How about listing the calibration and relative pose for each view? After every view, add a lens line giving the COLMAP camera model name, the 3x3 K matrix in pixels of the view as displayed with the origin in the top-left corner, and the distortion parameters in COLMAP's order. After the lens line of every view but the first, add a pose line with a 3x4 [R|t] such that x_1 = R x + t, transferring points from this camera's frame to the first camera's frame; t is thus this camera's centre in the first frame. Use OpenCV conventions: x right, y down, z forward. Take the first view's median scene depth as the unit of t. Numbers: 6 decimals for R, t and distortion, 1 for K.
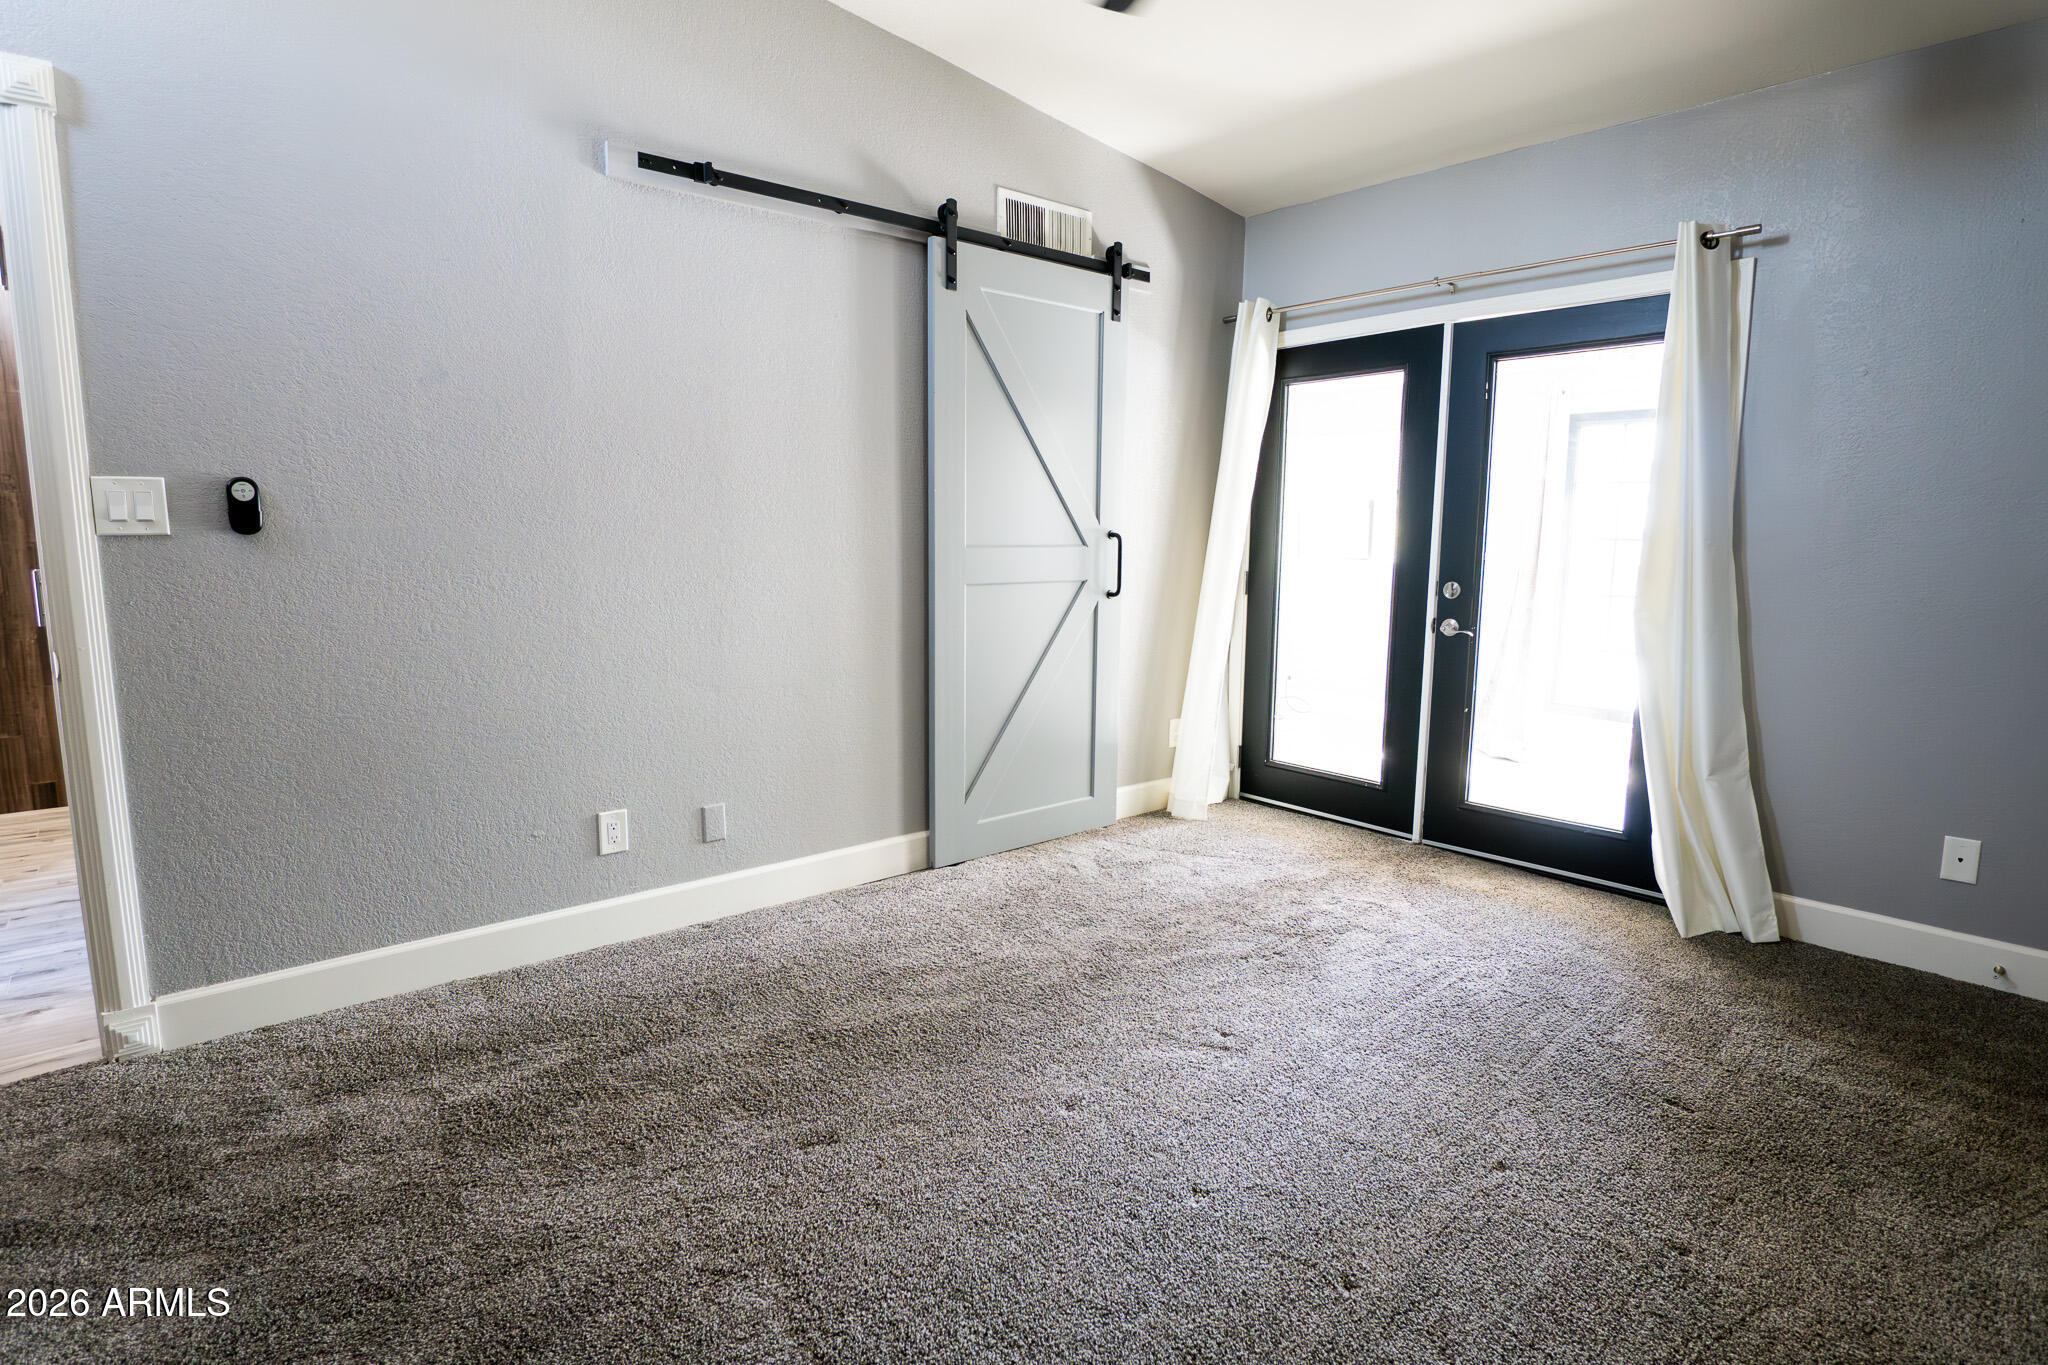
lens RADIAL K [[1014.6, 0, 1028.5], [0, 1014.6, 681.1], [0, 0, 1]] dist [-0.020937, -0.002273]
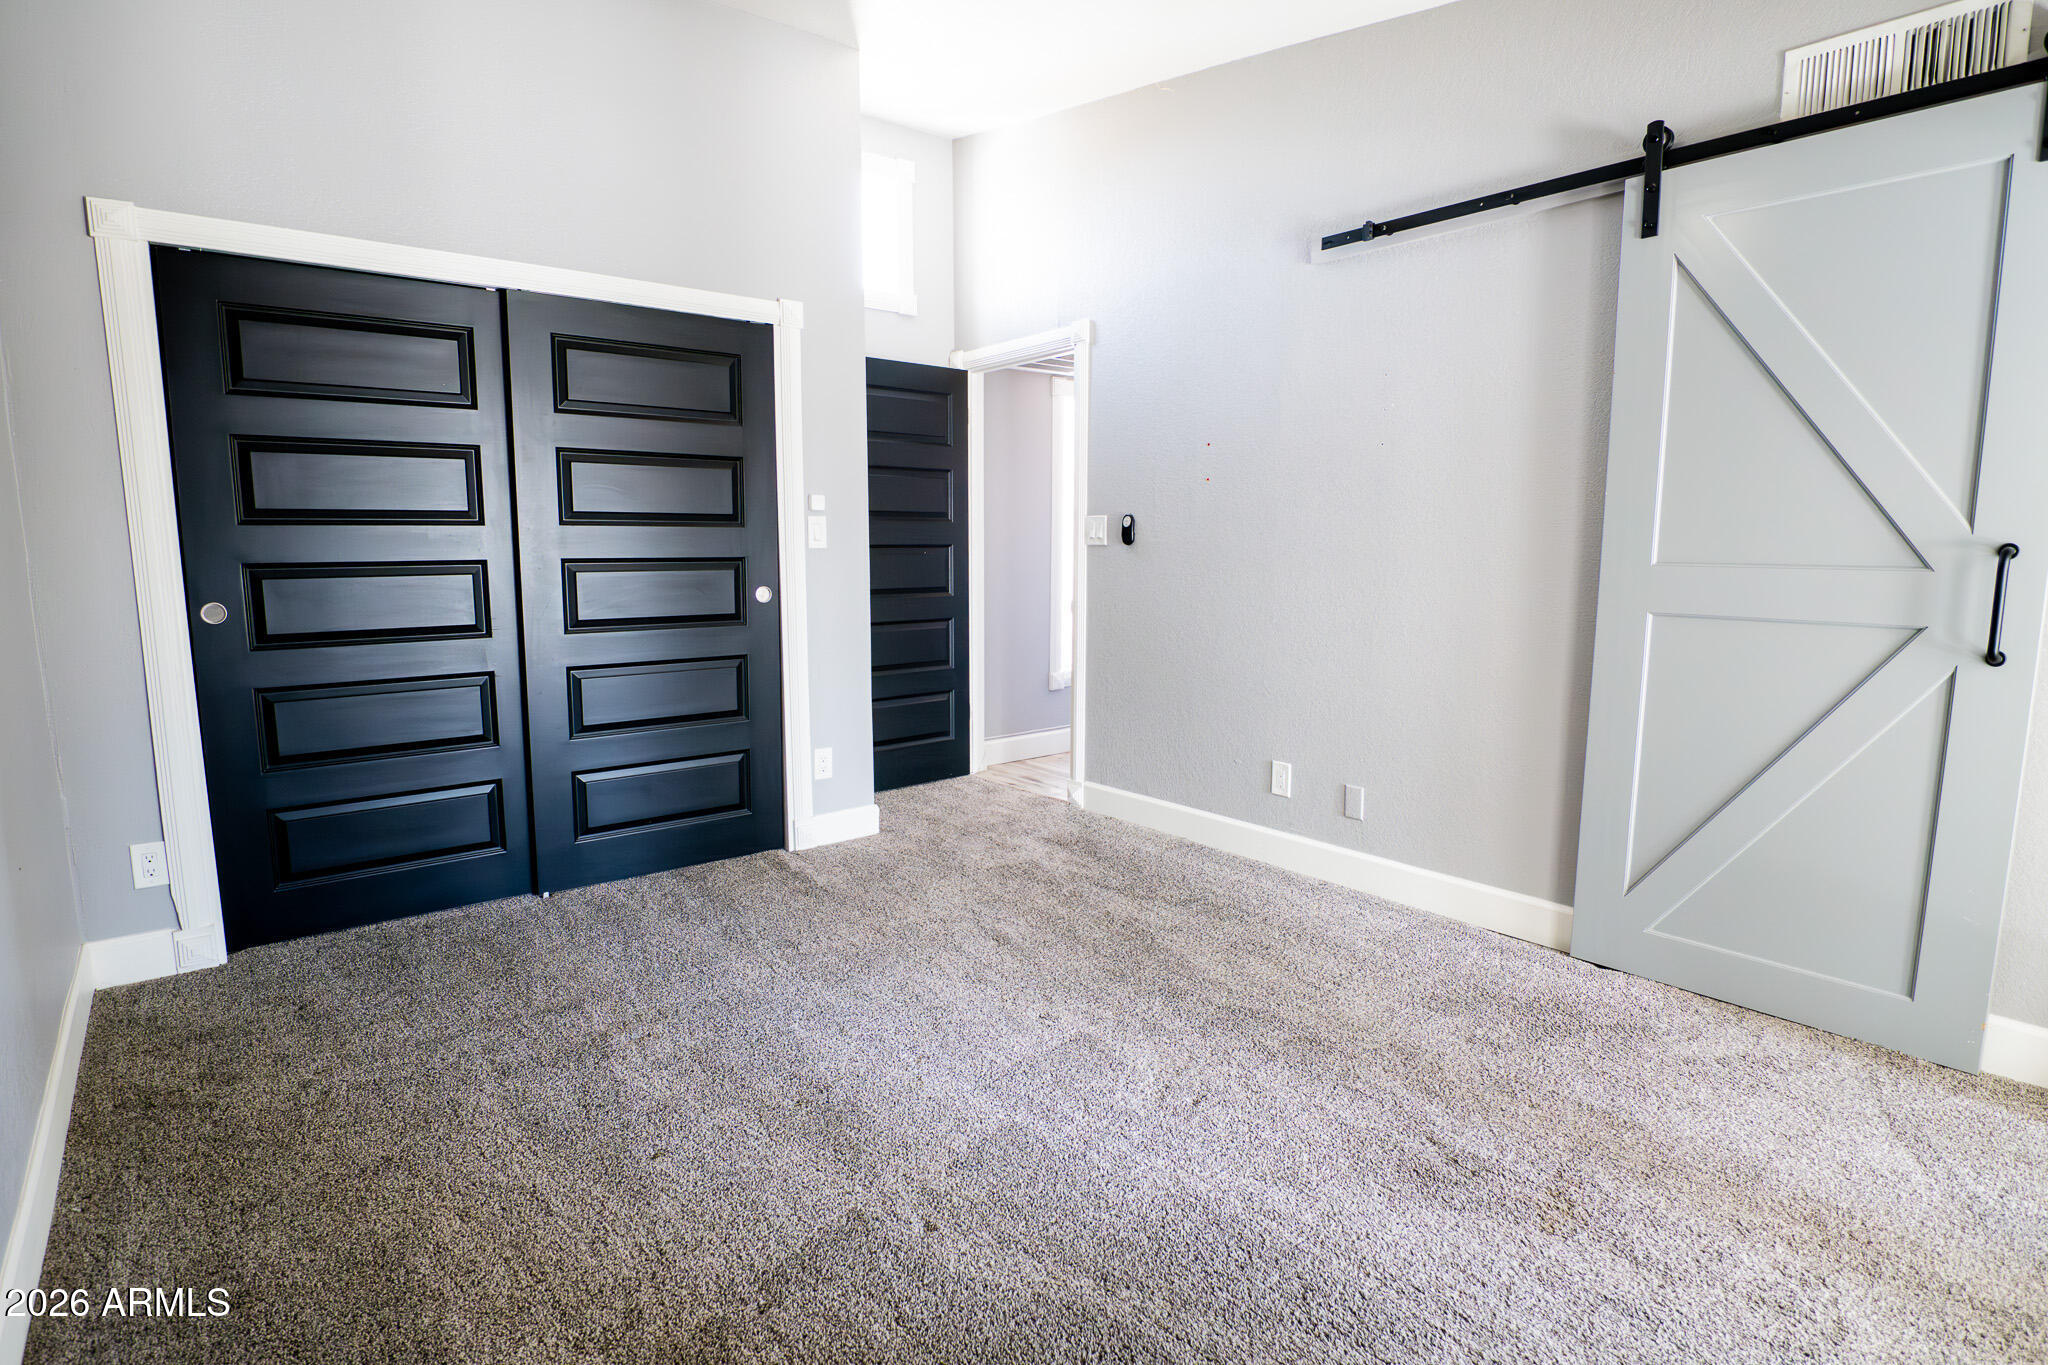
lens RADIAL K [[1014.6, 0, 1028.1], [0, 1014.6, 683.3], [0, 0, 1]] dist [-0.020937, -0.002273]
pose [[0.004331, 0.129888, -0.991519, 0.793694], [-0.149597, 0.980455, 0.127786, -0.080341], [0.988738, 0.147775, 0.023677, 0.600083]]
